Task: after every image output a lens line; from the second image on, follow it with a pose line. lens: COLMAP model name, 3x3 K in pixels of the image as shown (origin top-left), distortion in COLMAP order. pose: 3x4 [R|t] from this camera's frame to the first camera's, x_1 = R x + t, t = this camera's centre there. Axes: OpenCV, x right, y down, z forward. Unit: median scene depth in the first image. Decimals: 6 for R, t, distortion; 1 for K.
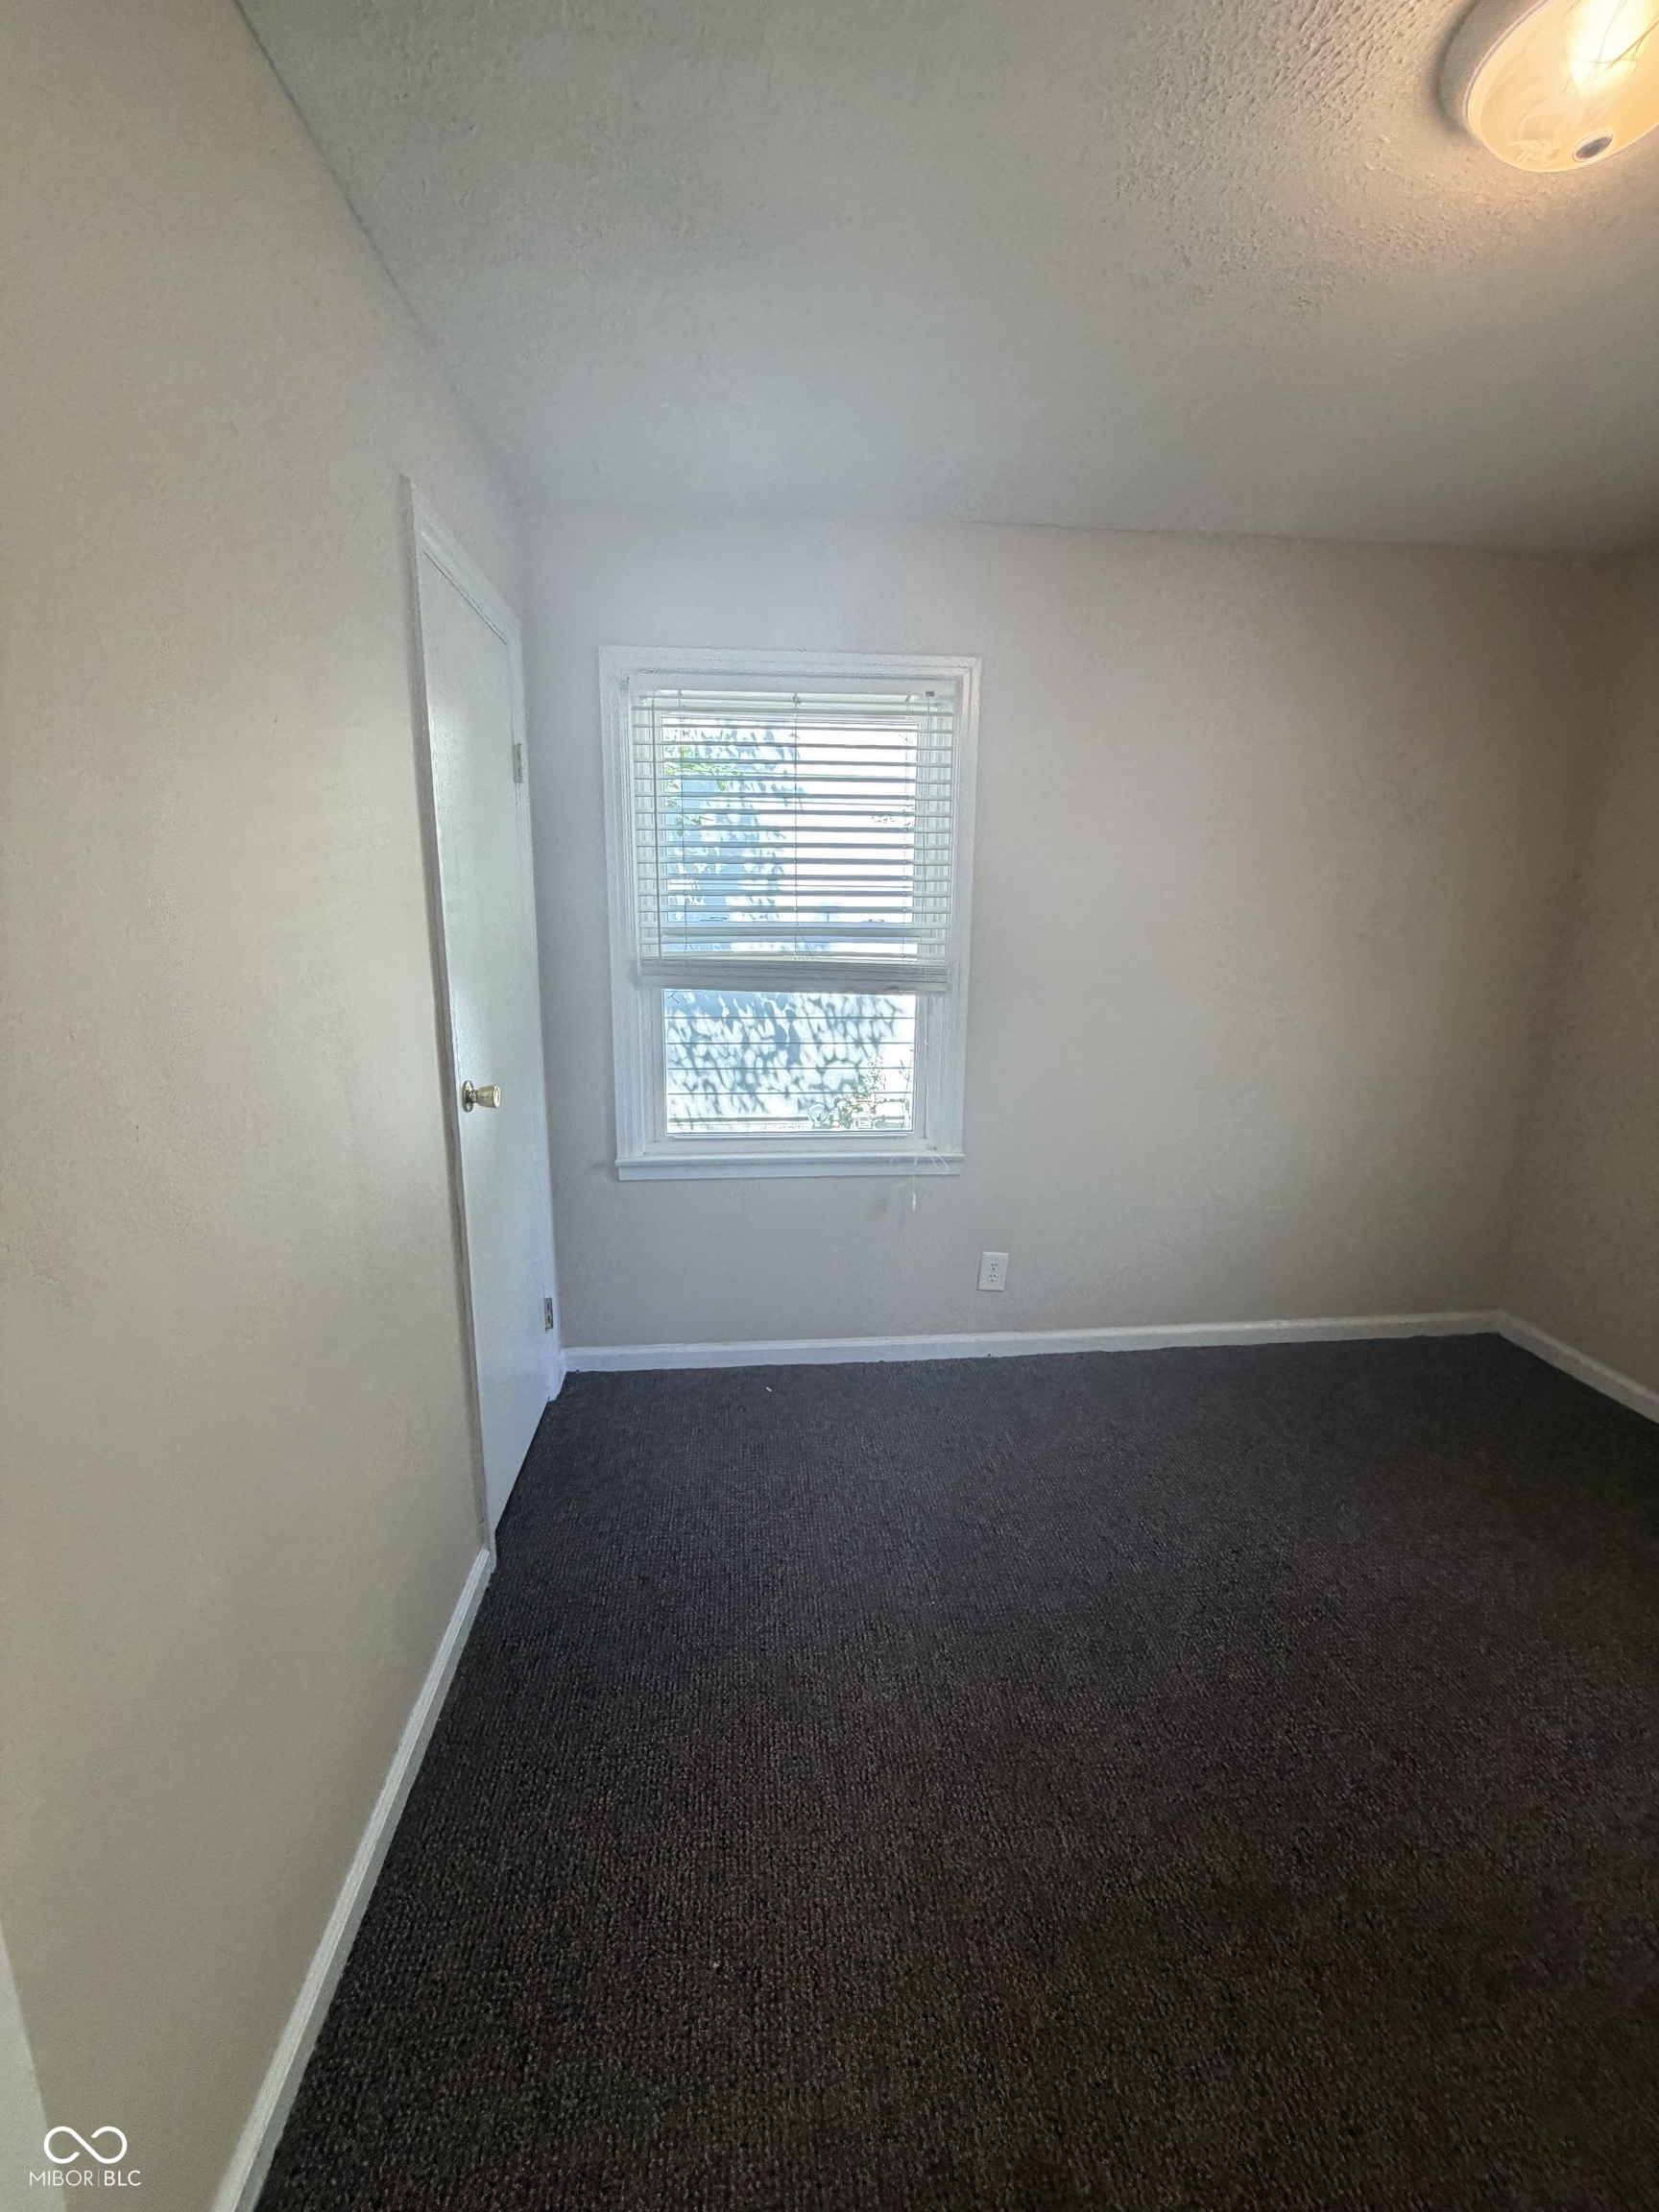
lens RADIAL K [[884.4, 0, 834.2], [0, 884.4, 1102.3], [0, 0, 1]] dist [-0.000149, 0.000206]
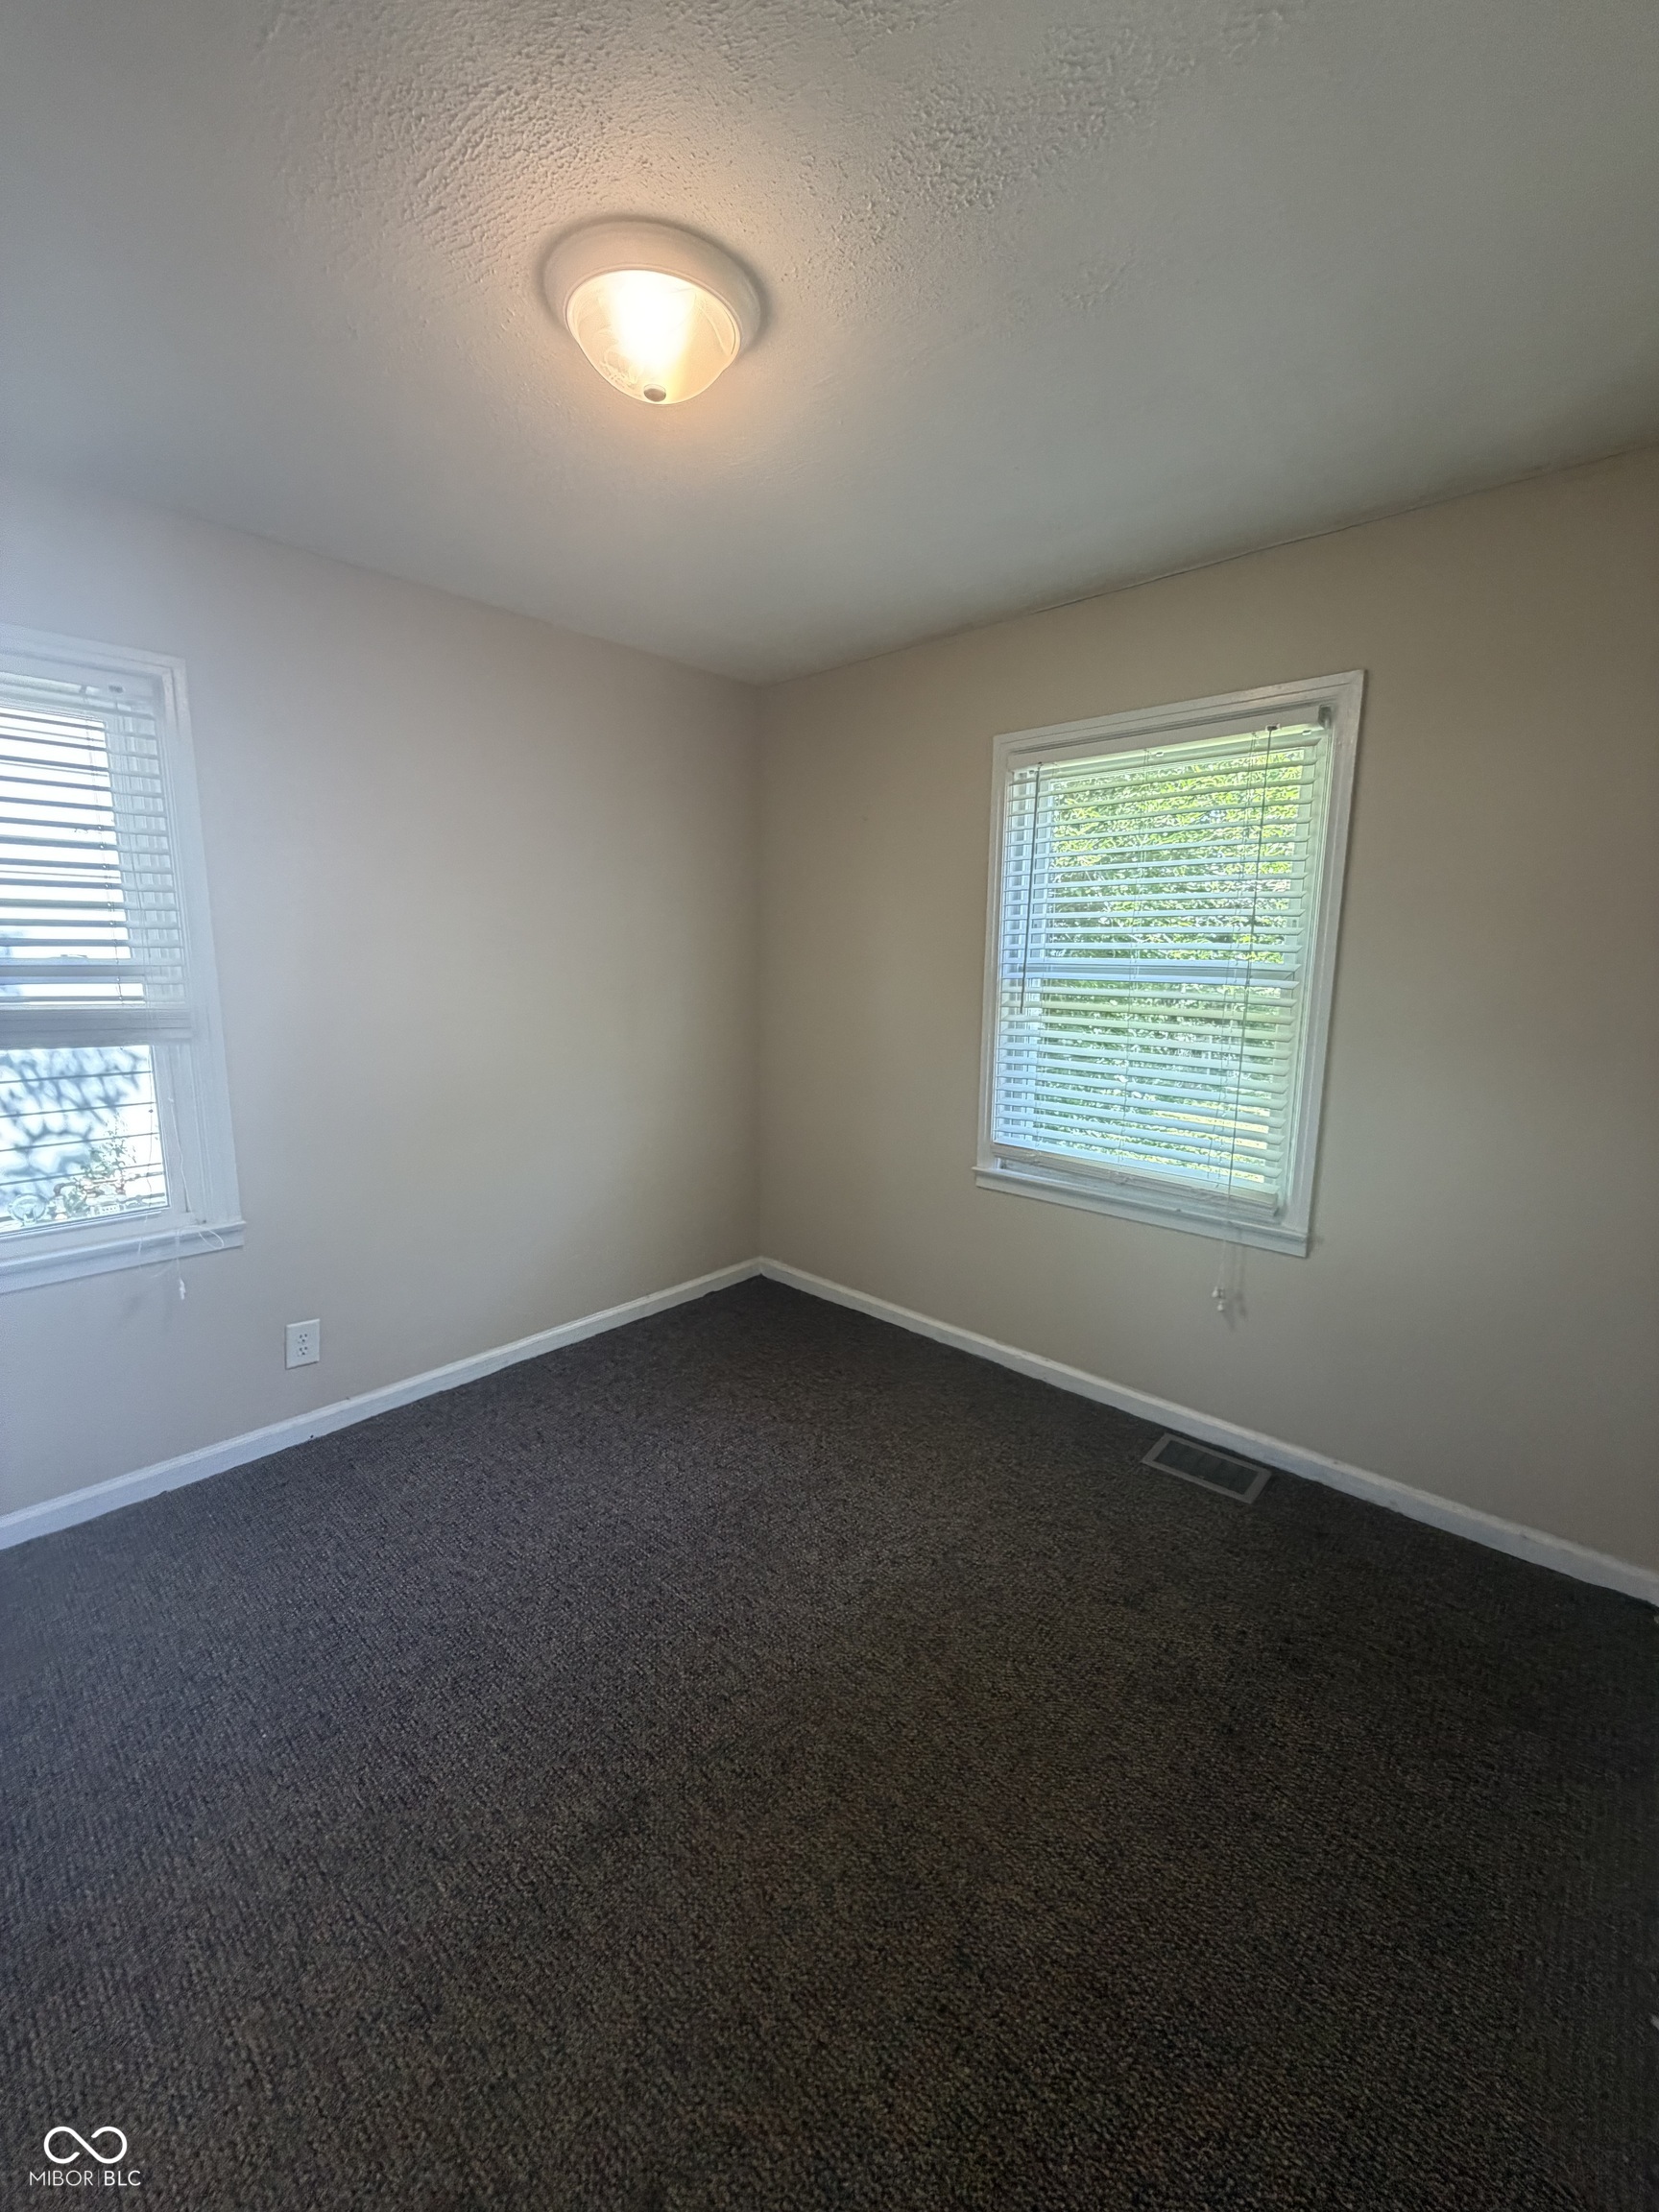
lens RADIAL K [[884.4, 0, 831.5], [0, 884.4, 1098.3], [0, 0, 1]] dist [-0.000149, 0.000206]
pose [[0.744386, -0.112688, 0.658173, 0.016240], [0.135630, 0.990627, 0.016212, 0.002839], [-0.653831, 0.077200, 0.752692, -0.045473]]
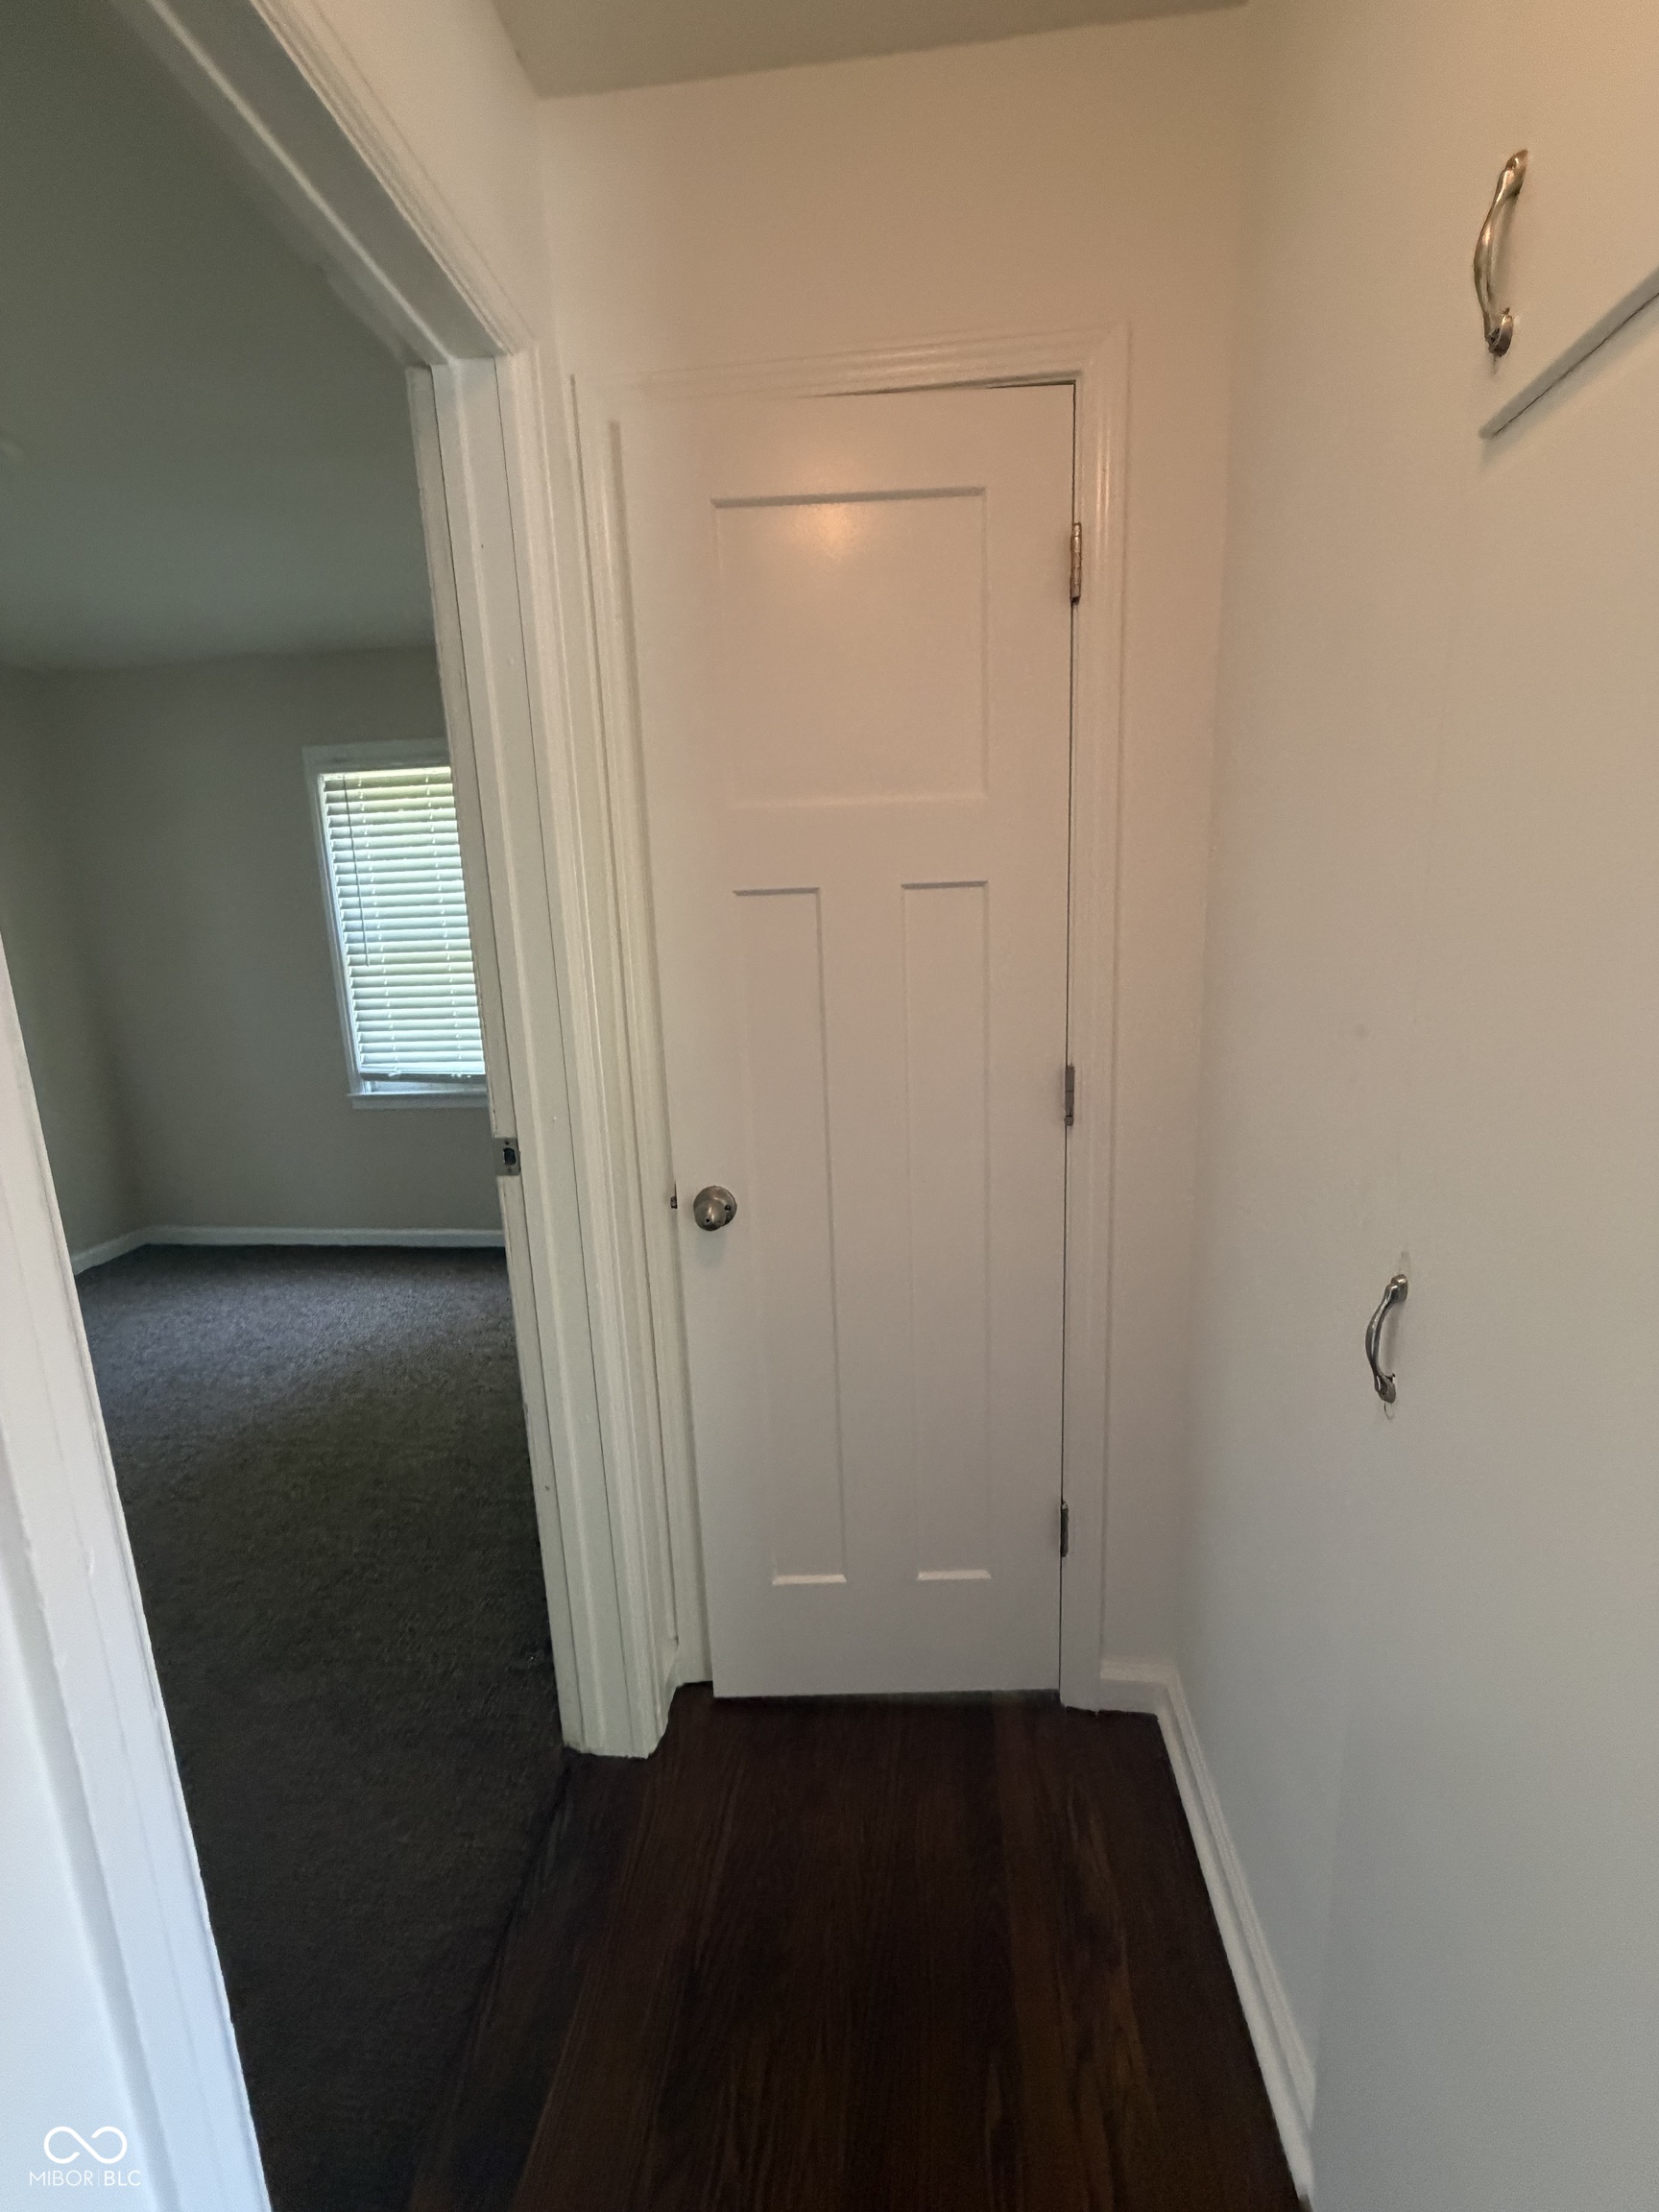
lens RADIAL K [[884.4, 0, 841.5], [0, 884.4, 1104.3], [0, 0, 1]] dist [-0.000149, 0.000206]
pose [[0.195754, -0.210503, 0.957794, -0.285864], [0.241656, 0.956926, 0.160922, 0.098190], [-0.950412, 0.199955, 0.238192, -0.360148]]
